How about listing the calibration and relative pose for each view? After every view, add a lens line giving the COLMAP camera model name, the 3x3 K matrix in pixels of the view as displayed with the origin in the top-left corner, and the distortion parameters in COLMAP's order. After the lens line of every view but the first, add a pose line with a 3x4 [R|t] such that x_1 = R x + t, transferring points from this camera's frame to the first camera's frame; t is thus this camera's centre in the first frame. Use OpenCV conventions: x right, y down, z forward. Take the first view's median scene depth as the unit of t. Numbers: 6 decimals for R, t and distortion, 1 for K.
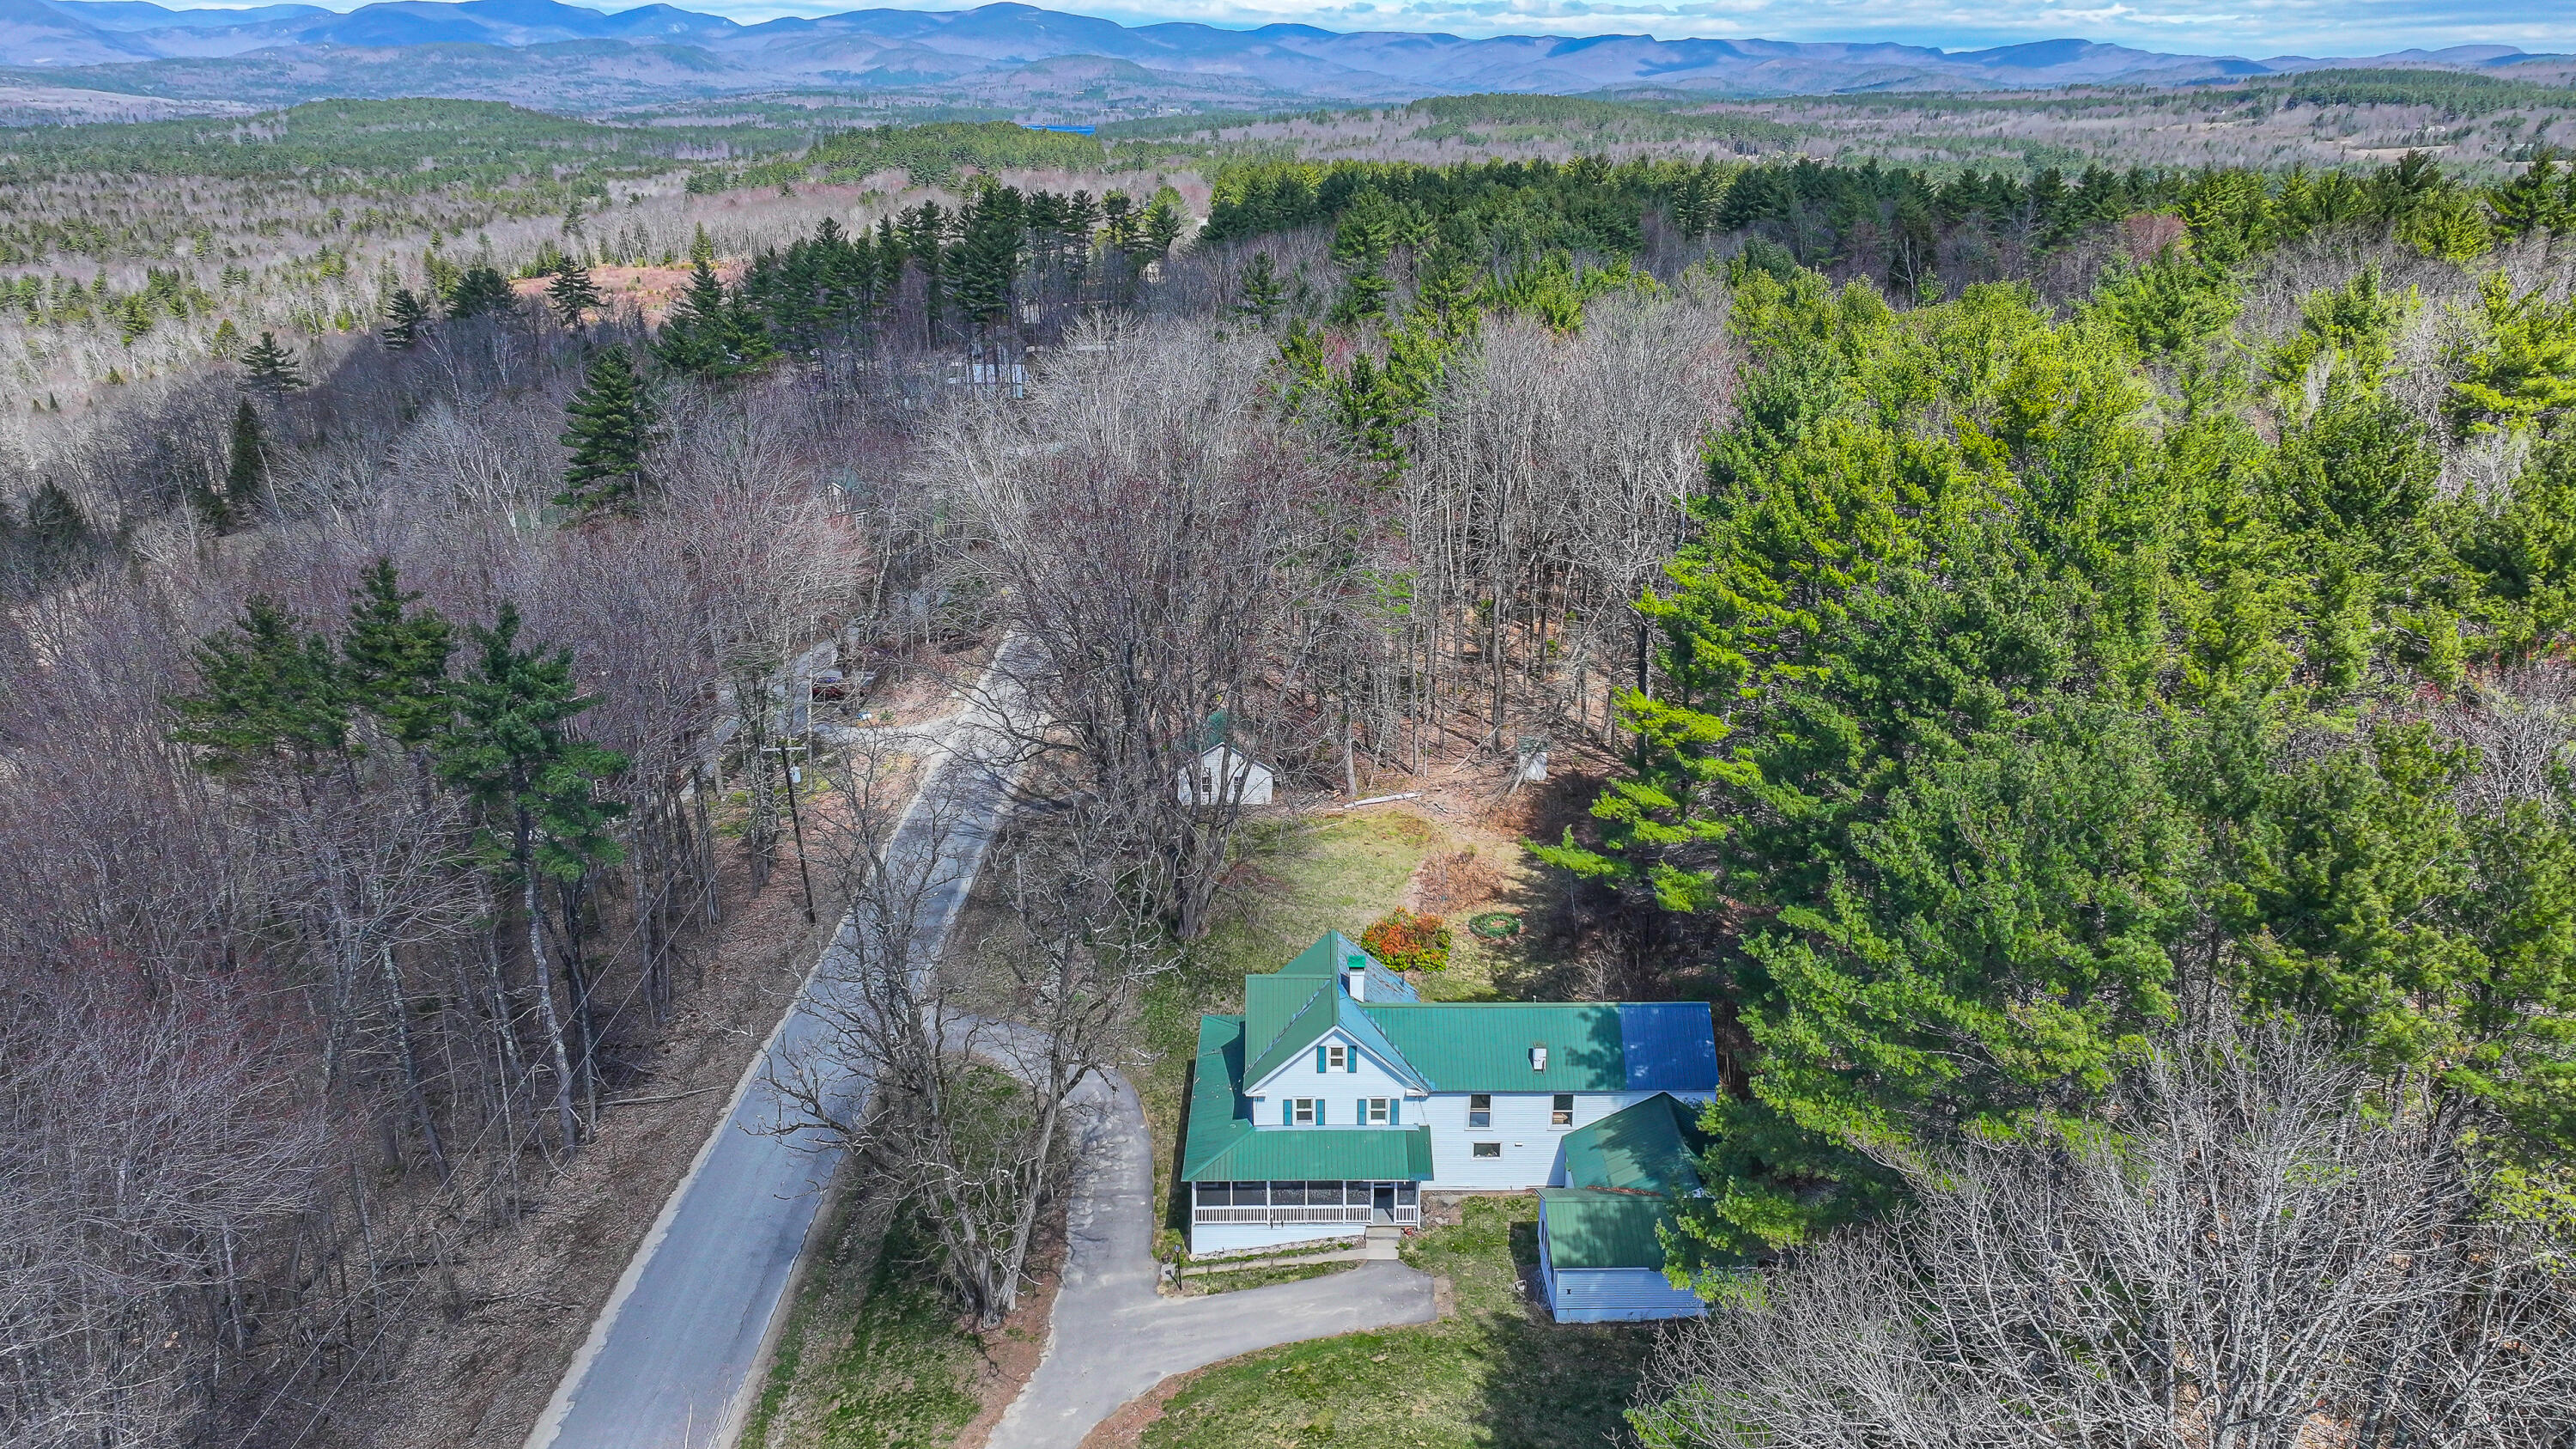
lens RADIAL K [[1805.9, 0, 1294.6], [0, 1805.9, 731.0], [0, 0, 1]] dist [0.003616, 0.018497]
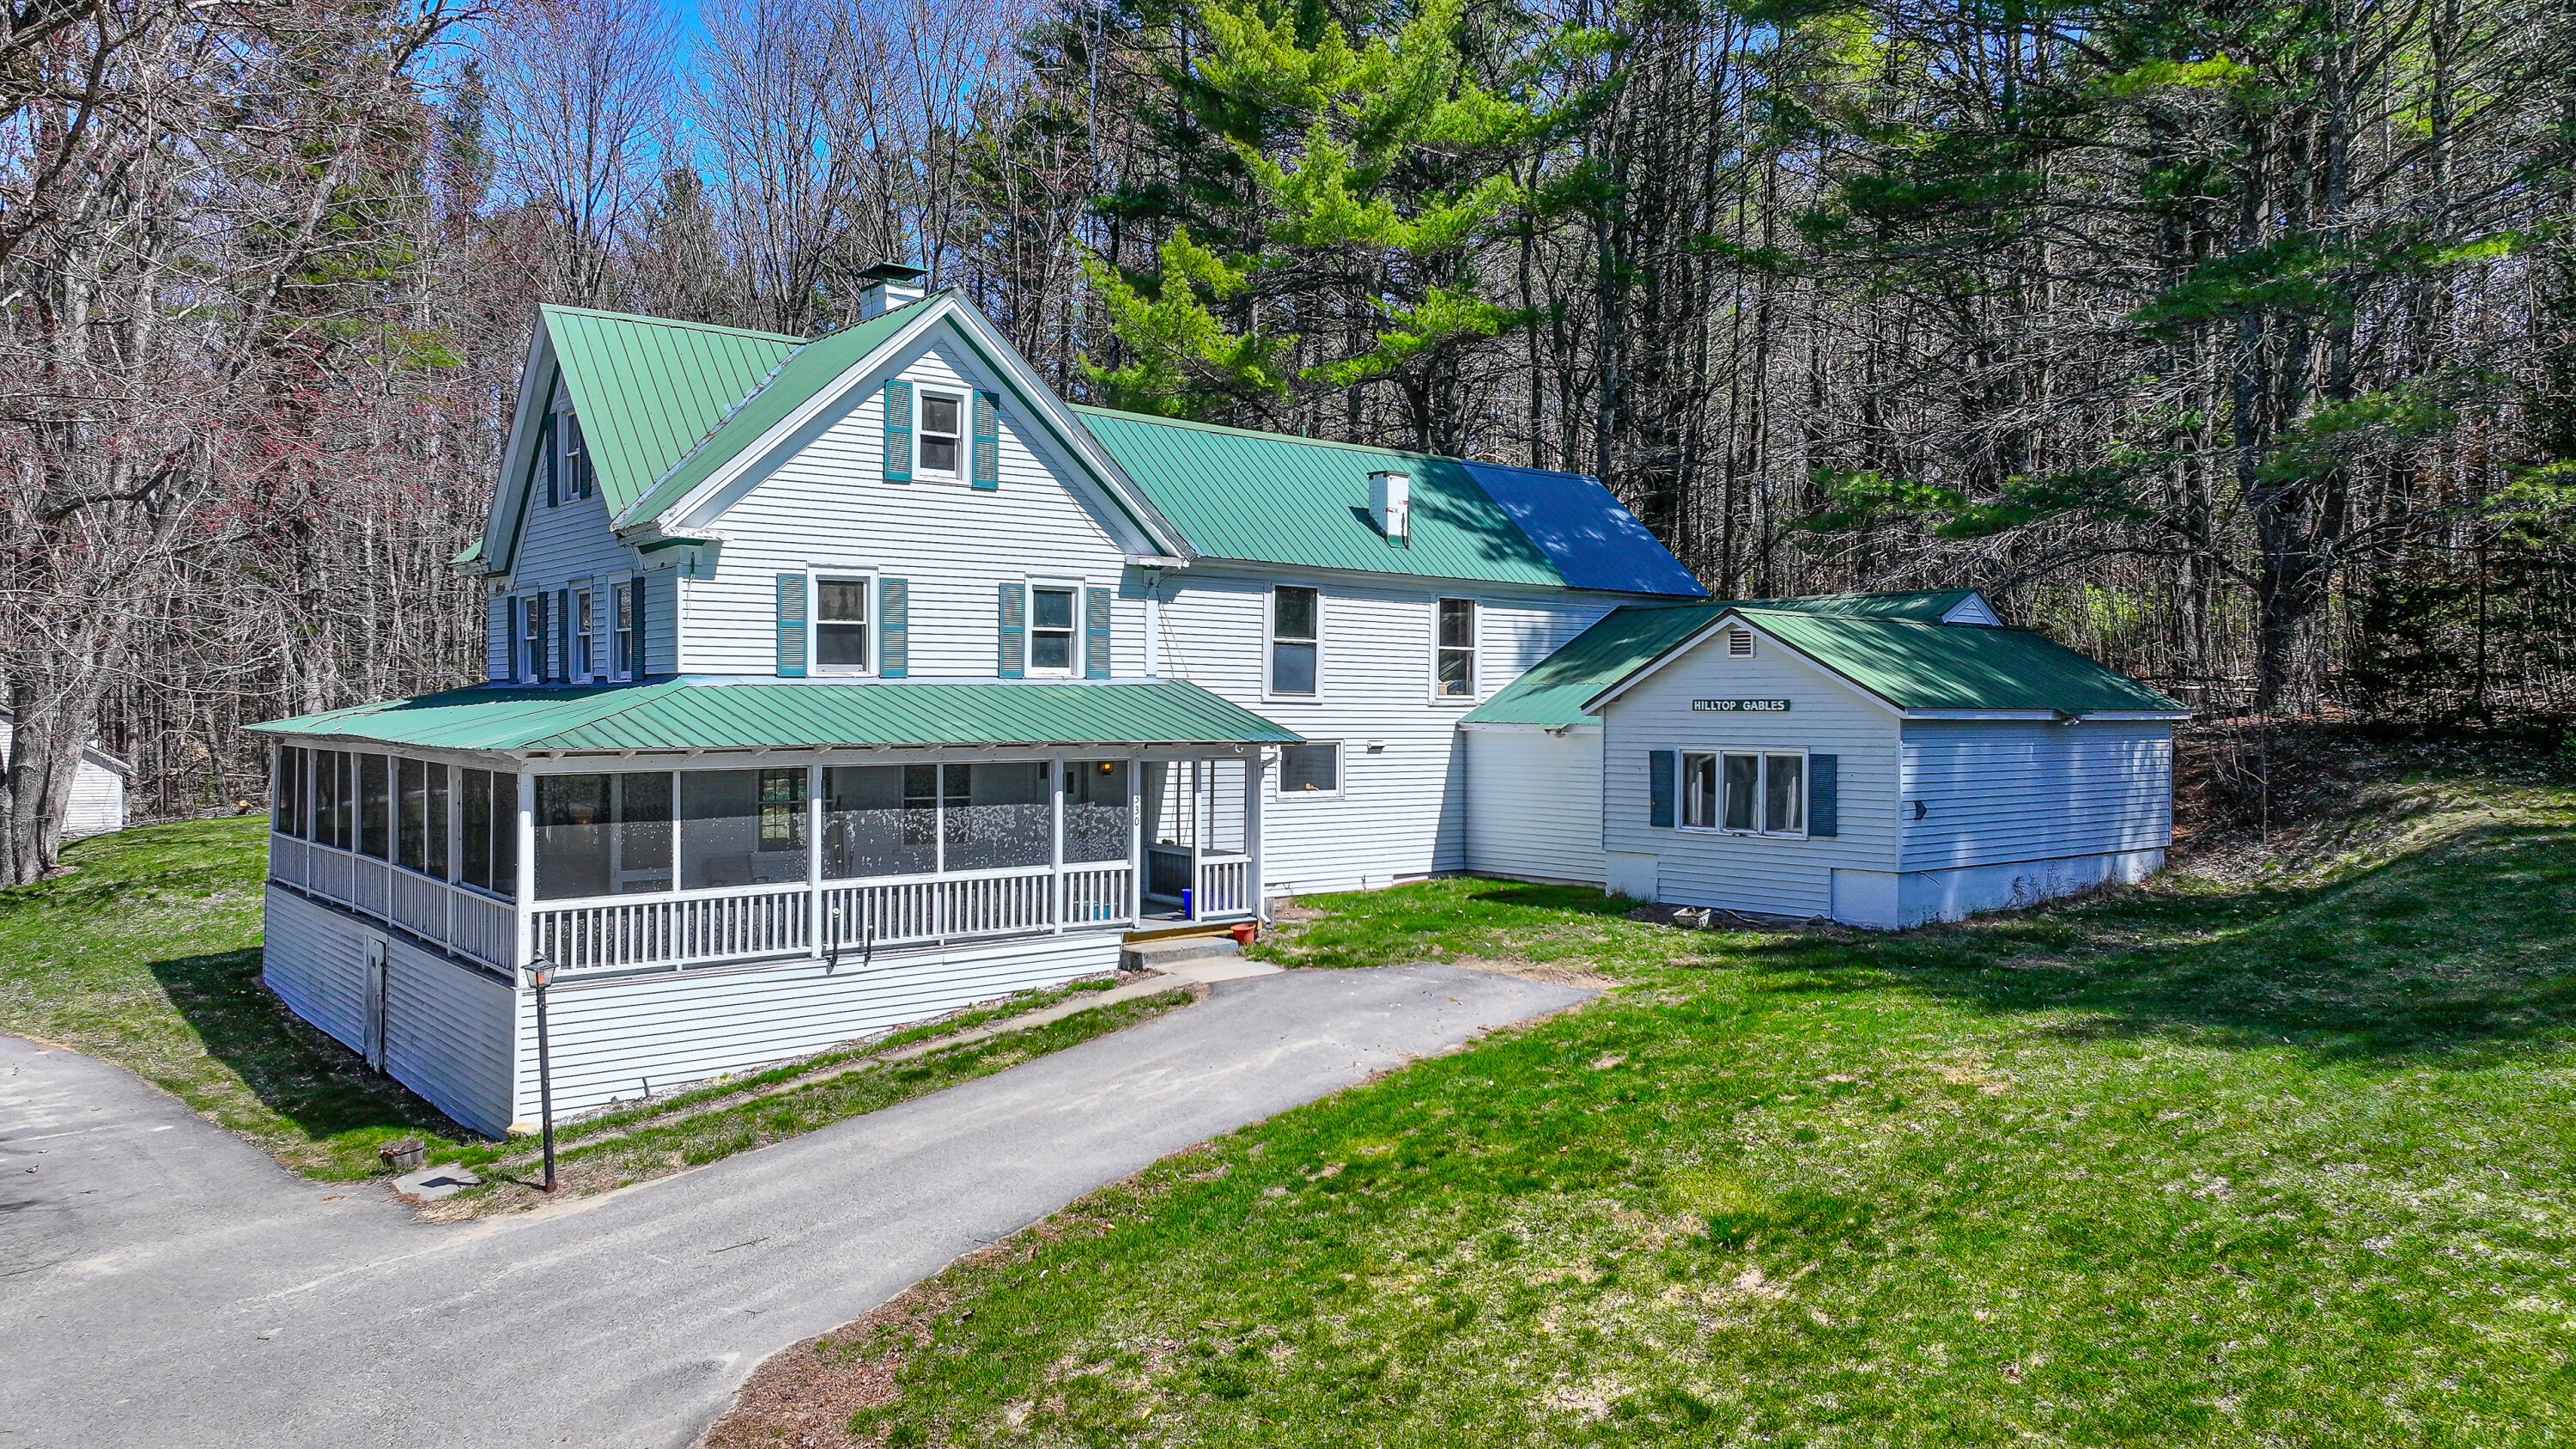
lens RADIAL K [[1805.9, 0, 1290.4], [0, 1805.9, 722.7], [0, 0, 1]] dist [0.003616, 0.018497]
pose [[0.769539, 0.006746, 0.638564, -0.023530], [0.211998, 0.940538, -0.265416, 0.058502], [-0.602384, 0.339622, 0.722351, 0.135163]]
